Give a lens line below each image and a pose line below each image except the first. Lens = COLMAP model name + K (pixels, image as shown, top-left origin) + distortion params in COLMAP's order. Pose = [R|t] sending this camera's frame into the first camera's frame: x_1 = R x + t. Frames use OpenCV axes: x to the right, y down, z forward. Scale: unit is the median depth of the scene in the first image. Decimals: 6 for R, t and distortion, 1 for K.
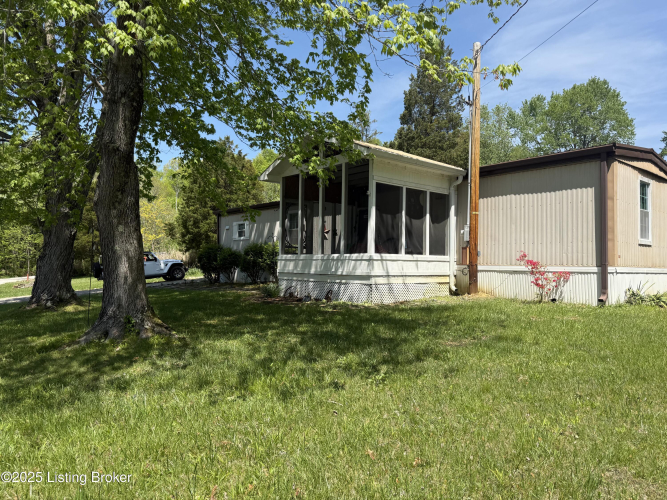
lens RADIAL K [[479.3, 0, 336.2], [0, 479.3, 247.3], [0, 0, 1]] dist [-0.000296, -0.006239]
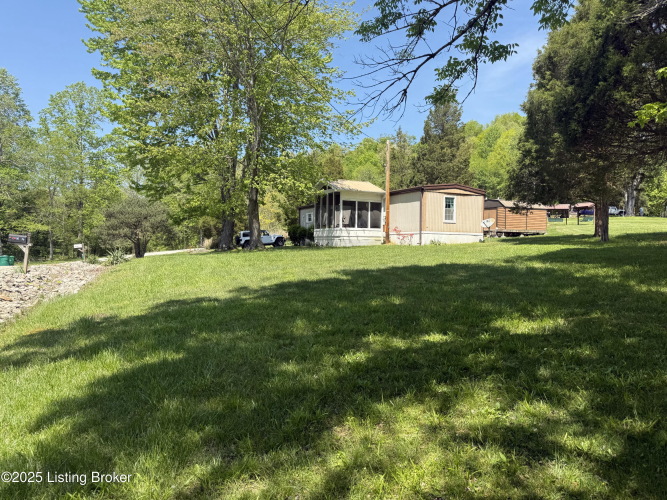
lens RADIAL K [[479.3, 0, 332.9], [0, 479.3, 250.4], [0, 0, 1]] dist [-0.000296, -0.006239]
pose [[0.971203, 0.001259, -0.238250, 0.591117], [0.009261, 0.999031, 0.043033, 0.022260], [0.238074, -0.044001, 0.970250, -1.412239]]
